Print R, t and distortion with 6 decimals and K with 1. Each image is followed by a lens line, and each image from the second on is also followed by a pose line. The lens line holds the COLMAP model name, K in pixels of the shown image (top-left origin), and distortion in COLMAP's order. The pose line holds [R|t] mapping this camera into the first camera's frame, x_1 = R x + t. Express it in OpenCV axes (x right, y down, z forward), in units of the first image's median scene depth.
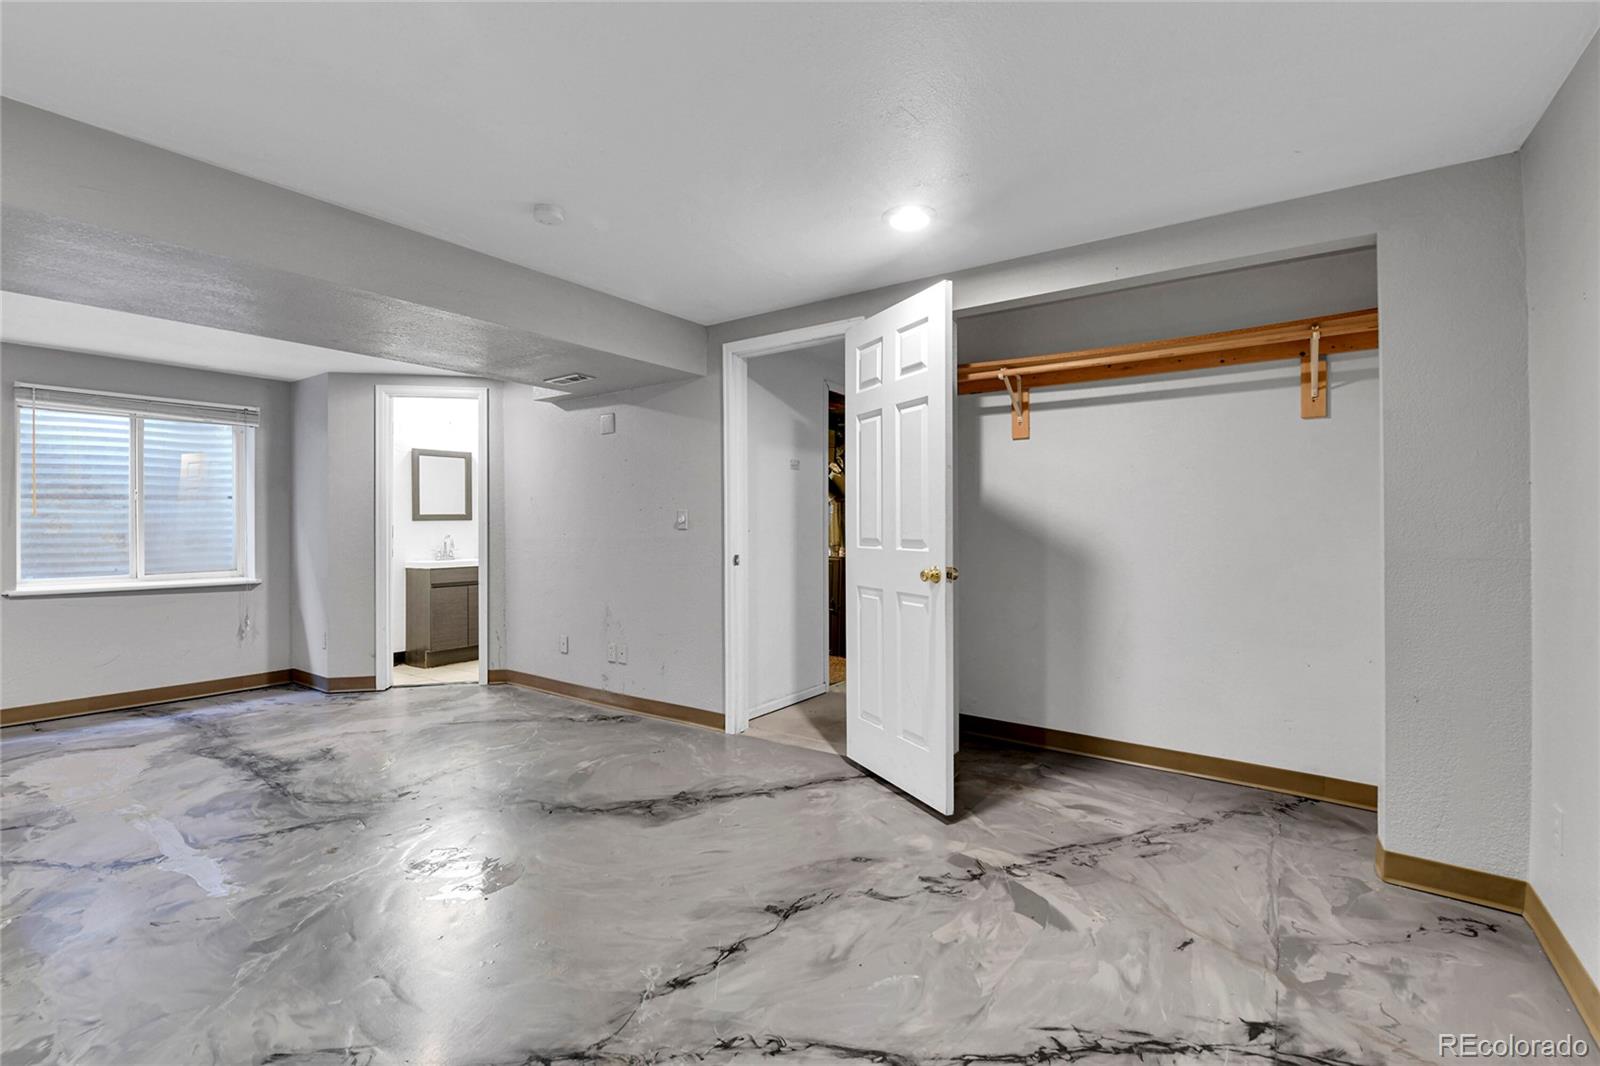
lens RADIAL K [[694.0, 0, 802.0], [0, 694.0, 521.5], [0, 0, 1]] dist [-0.001427, -0.009957]
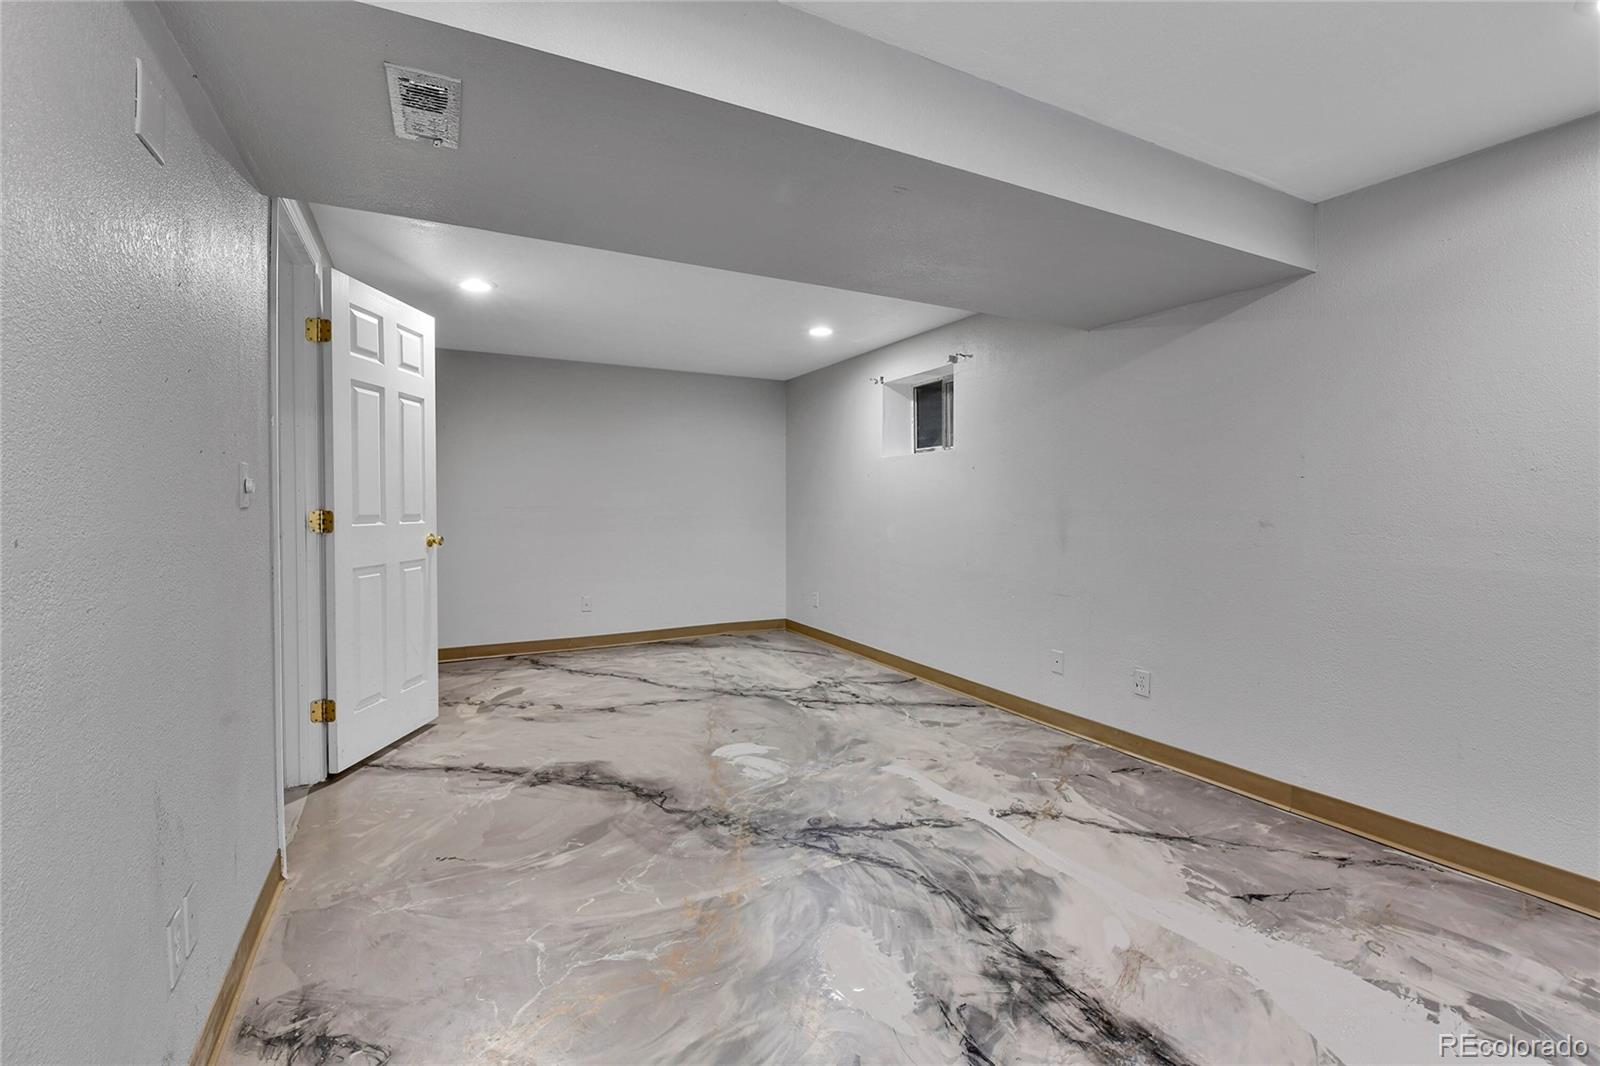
lens RADIAL K [[694.0, 0, 802.0], [0, 694.0, 521.5], [0, 0, 1]] dist [-0.001427, -0.009957]
pose [[-0.887469, -0.010000, 0.460759, -0.965733], [-0.001998, 0.999839, 0.017851, 0.016714], [-0.460863, 0.014922, -0.887346, 1.734897]]
